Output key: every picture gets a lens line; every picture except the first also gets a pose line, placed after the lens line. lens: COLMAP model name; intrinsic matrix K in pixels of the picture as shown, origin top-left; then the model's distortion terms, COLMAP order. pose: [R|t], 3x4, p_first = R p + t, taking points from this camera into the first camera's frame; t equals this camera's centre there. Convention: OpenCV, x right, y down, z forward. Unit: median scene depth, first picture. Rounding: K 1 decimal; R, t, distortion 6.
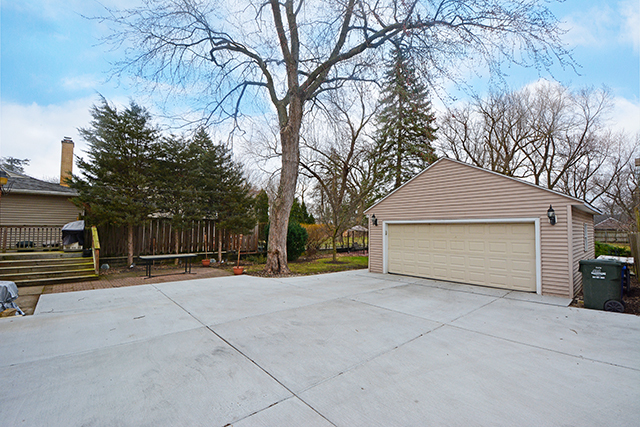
lens RADIAL K [[280.8, 0, 318.9], [0, 280.8, 215.2], [0, 0, 1]] dist [-0.007060, -0.004262]
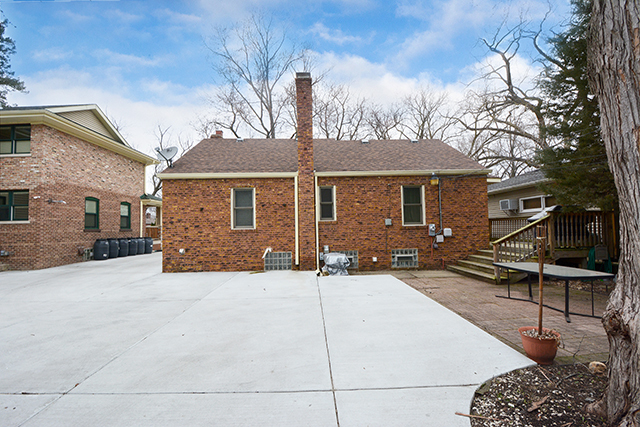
lens RADIAL K [[280.8, 0, 318.5], [0, 280.8, 215.1], [0, 0, 1]] dist [-0.007060, -0.004262]
pose [[-0.635520, -0.021744, -0.771779, 0.207041], [0.056209, 0.995648, -0.074336, 0.124701], [0.770036, -0.090623, -0.631532, 1.954549]]
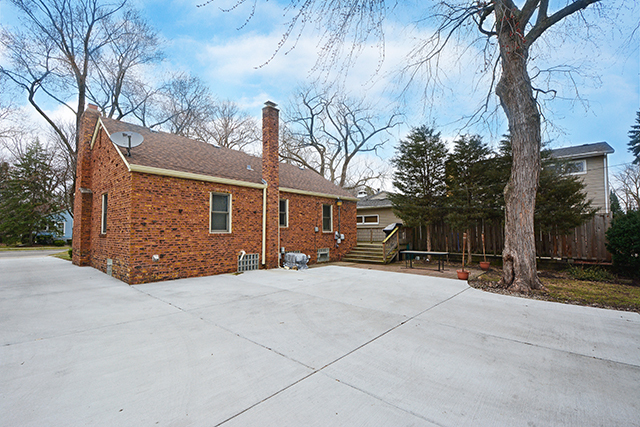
lens RADIAL K [[280.8, 0, 317.2], [0, 280.8, 216.2], [0, 0, 1]] dist [-0.007060, -0.004262]
pose [[0.124815, -0.055073, -0.990650, 1.011547], [0.051884, 0.997455, -0.048914, 0.067497], [0.990823, -0.045293, 0.127355, 0.863791]]
